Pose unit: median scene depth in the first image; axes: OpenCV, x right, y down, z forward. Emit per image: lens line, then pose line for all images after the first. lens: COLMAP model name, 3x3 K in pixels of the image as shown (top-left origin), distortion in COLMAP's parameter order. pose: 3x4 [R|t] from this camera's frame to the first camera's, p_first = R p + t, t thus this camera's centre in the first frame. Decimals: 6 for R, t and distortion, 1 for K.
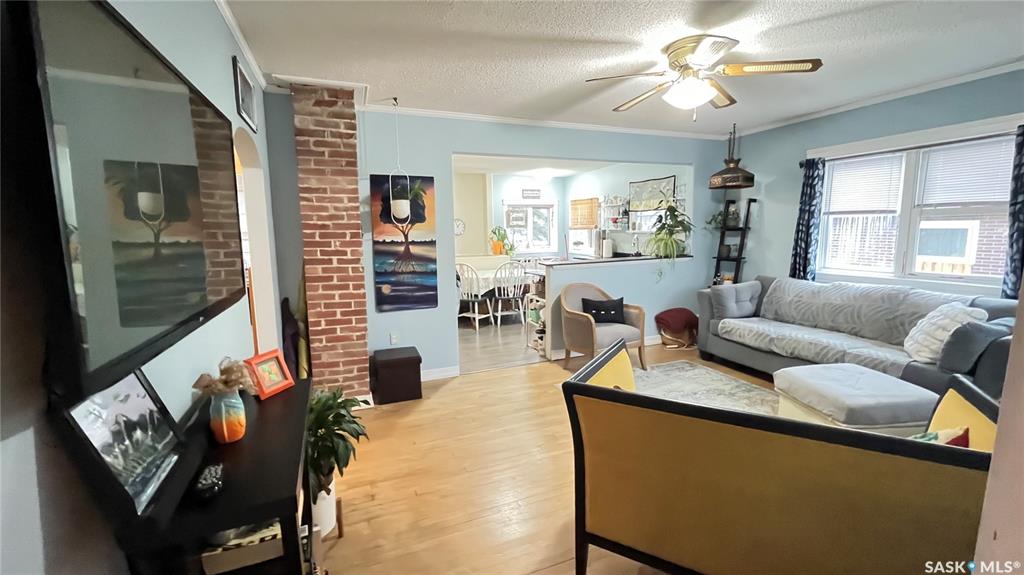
lens RADIAL K [[412.4, 0, 513.2], [0, 412.4, 286.7], [0, 0, 1]] dist [-0.003925, -0.000314]
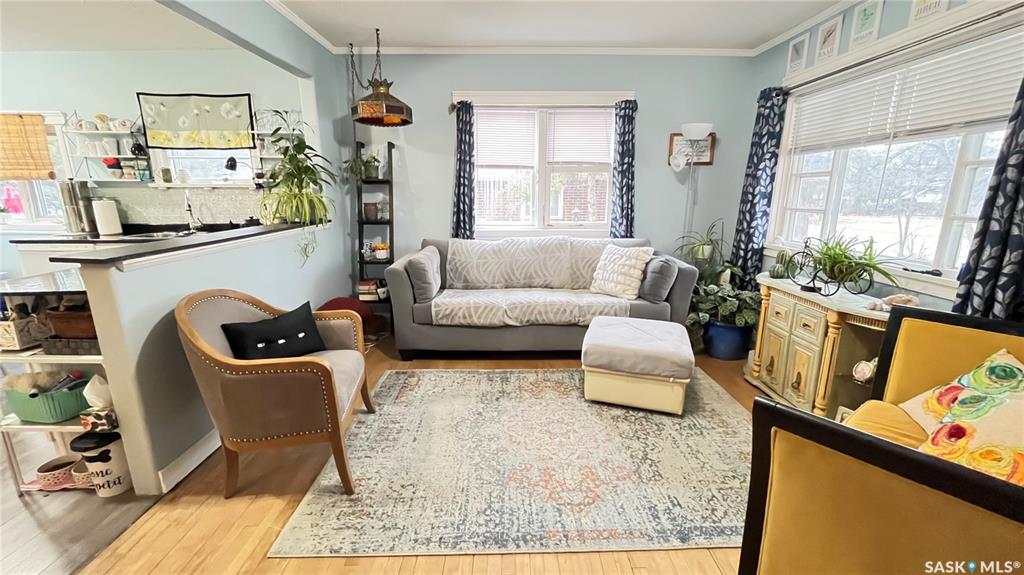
lens RADIAL K [[412.4, 0, 515.7], [0, 412.4, 287.2], [0, 0, 1]] dist [-0.003925, -0.000314]
pose [[0.381724, -0.190363, 0.904460, -0.107279], [0.118598, 0.980559, 0.156326, -0.044656], [-0.916636, 0.047594, 0.396880, 0.561242]]
